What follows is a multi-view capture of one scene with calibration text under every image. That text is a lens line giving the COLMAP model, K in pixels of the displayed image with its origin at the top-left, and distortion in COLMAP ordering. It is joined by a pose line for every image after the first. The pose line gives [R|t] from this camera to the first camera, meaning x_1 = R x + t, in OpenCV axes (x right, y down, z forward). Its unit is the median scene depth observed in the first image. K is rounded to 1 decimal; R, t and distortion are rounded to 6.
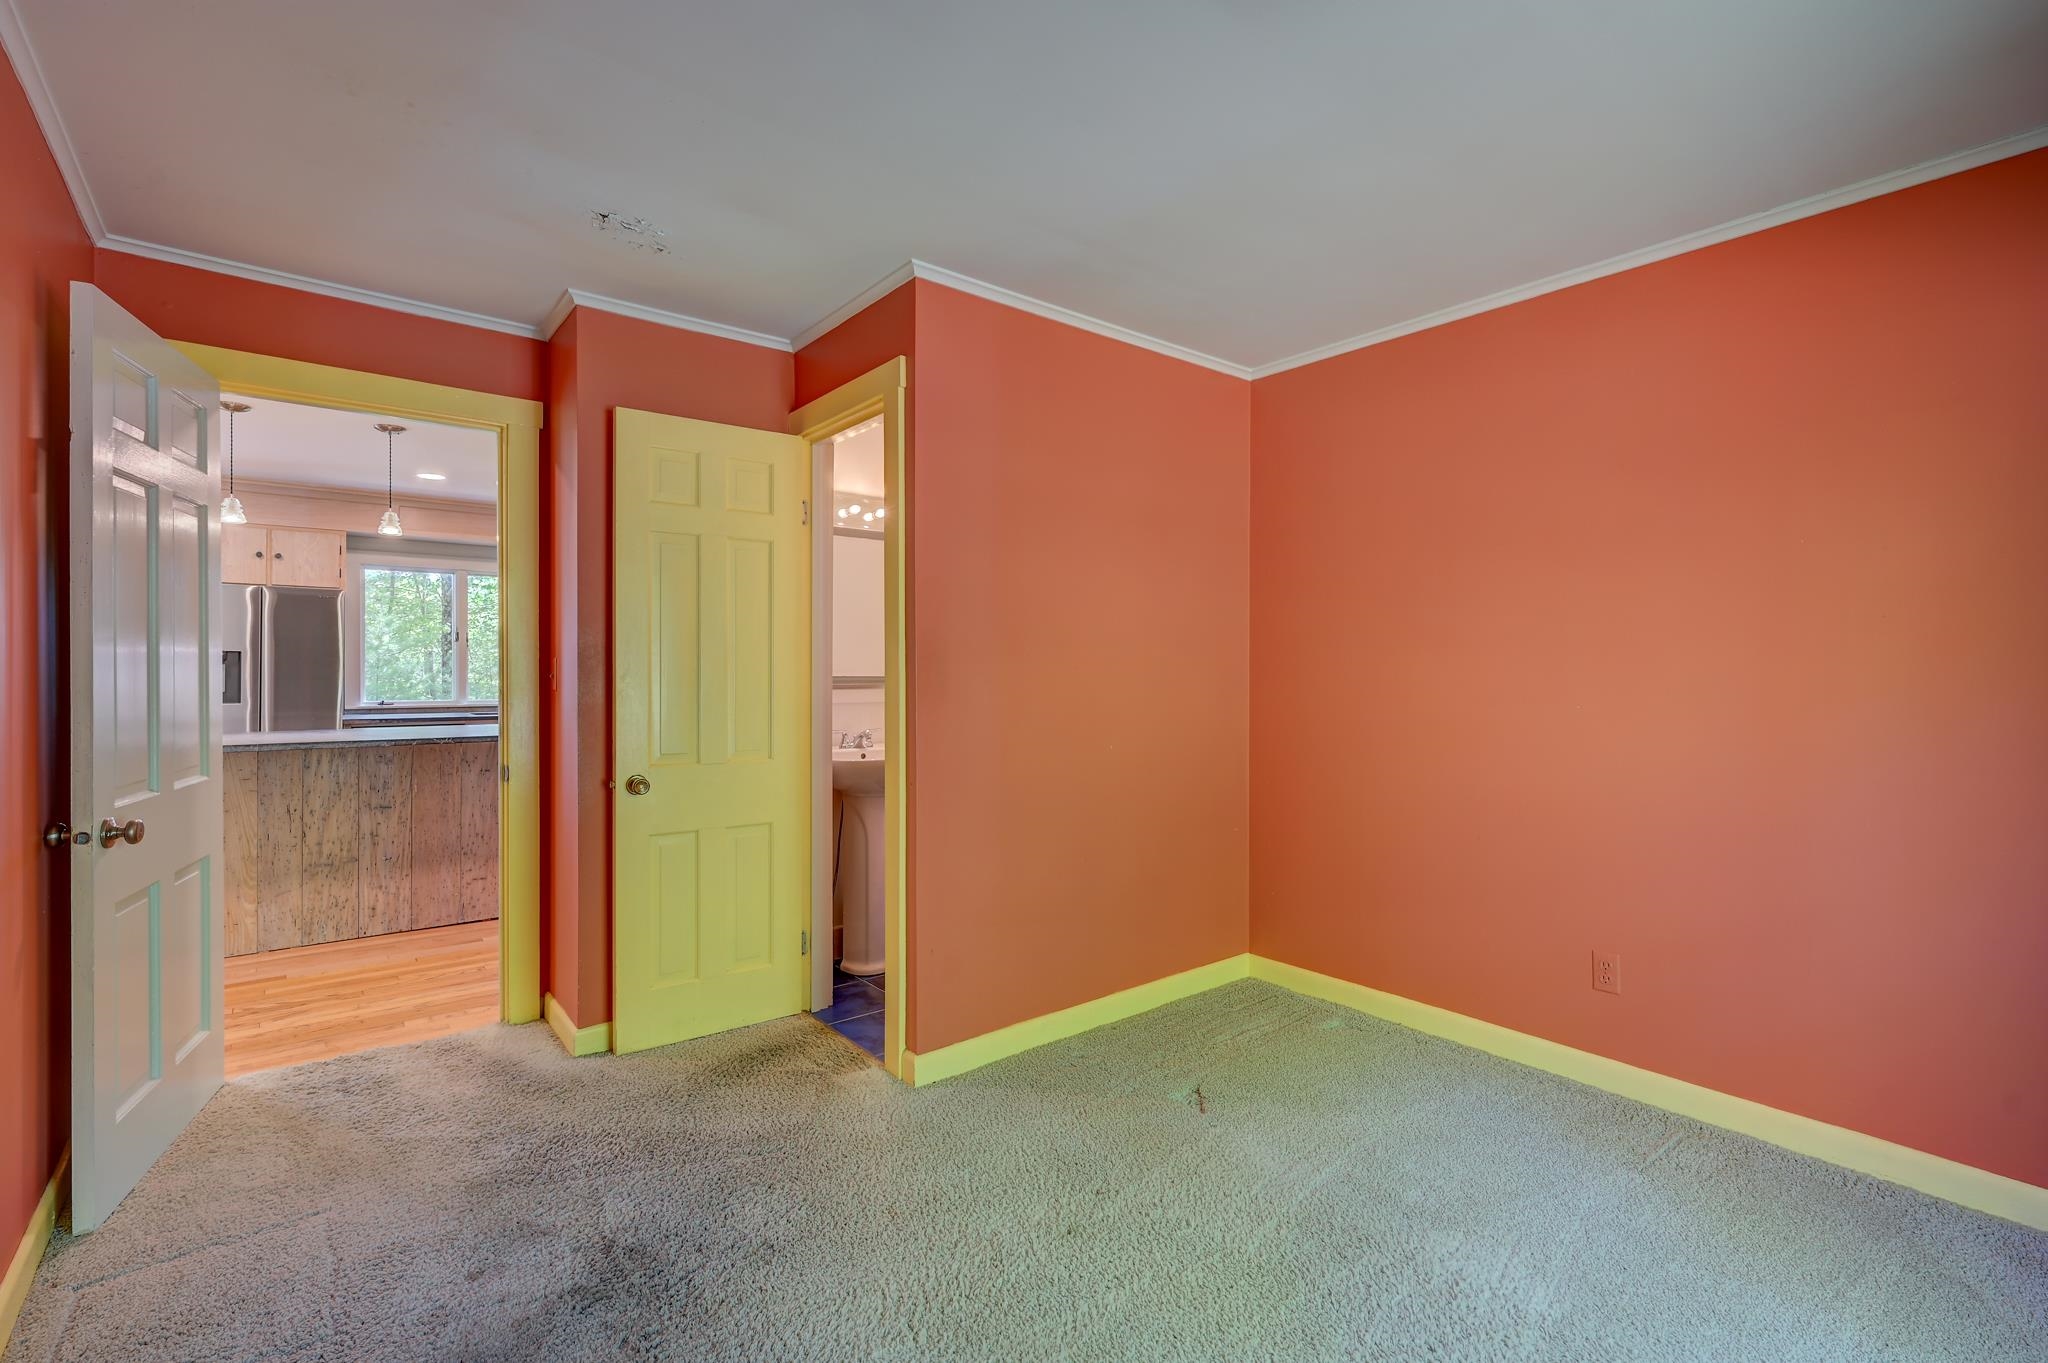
lens RADIAL K [[919.6, 0, 1030.2], [0, 919.6, 672.4], [0, 0, 1]] dist [0.001351, 0.000303]
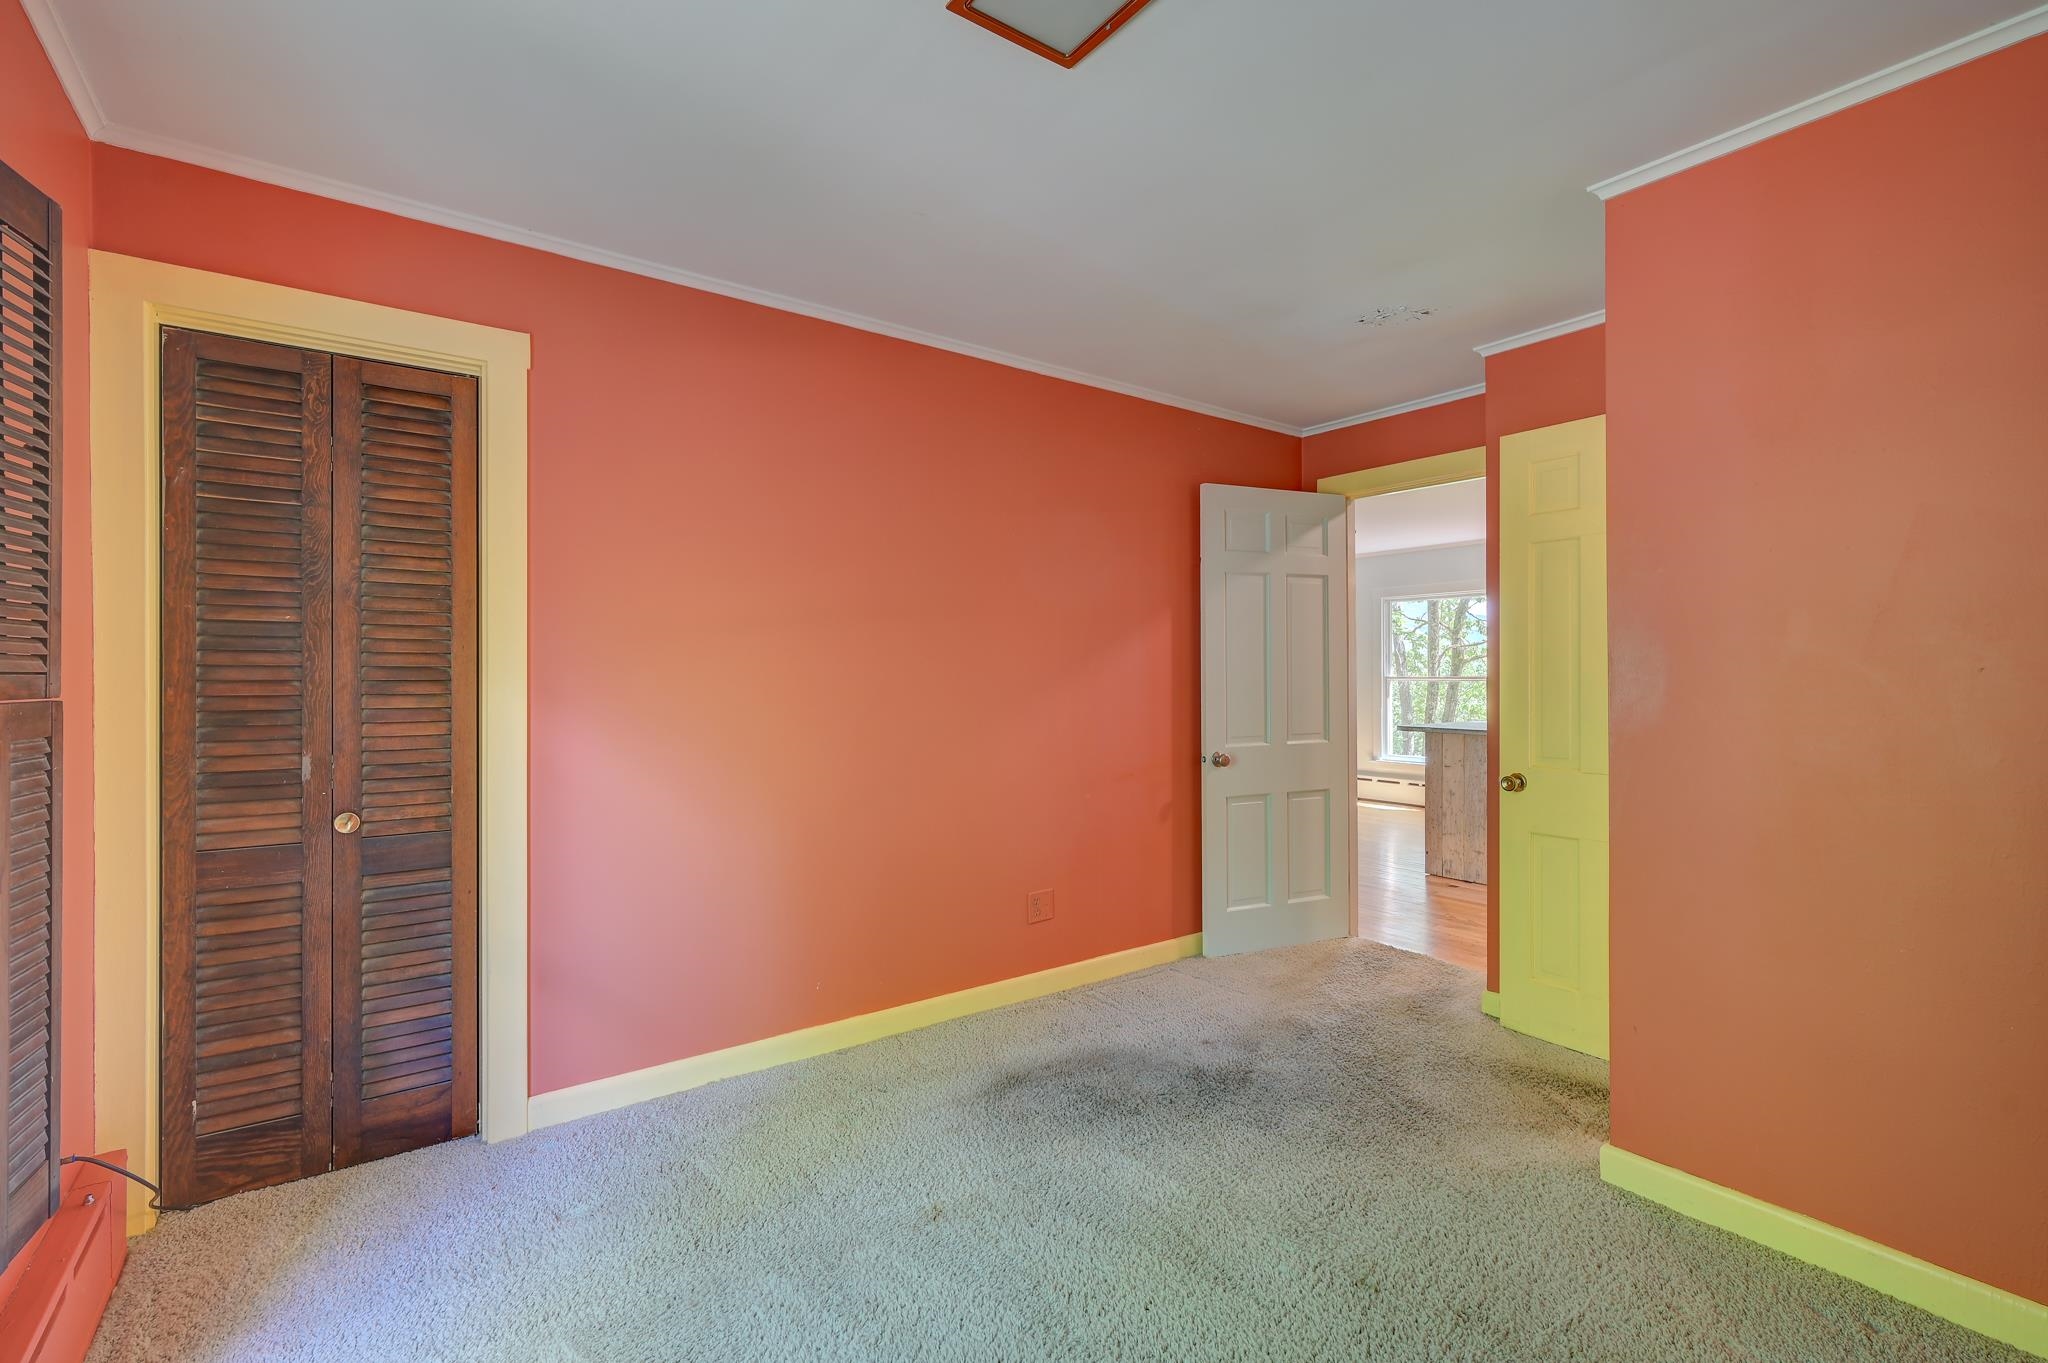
lens RADIAL K [[919.6, 0, 1030.2], [0, 919.6, 672.4], [0, 0, 1]] dist [0.001351, 0.000303]
pose [[-0.061233, 0.008435, -0.998088, 0.976027], [0.016395, 0.999838, 0.007444, -0.033804], [0.997989, -0.015907, -0.061361, 0.713160]]
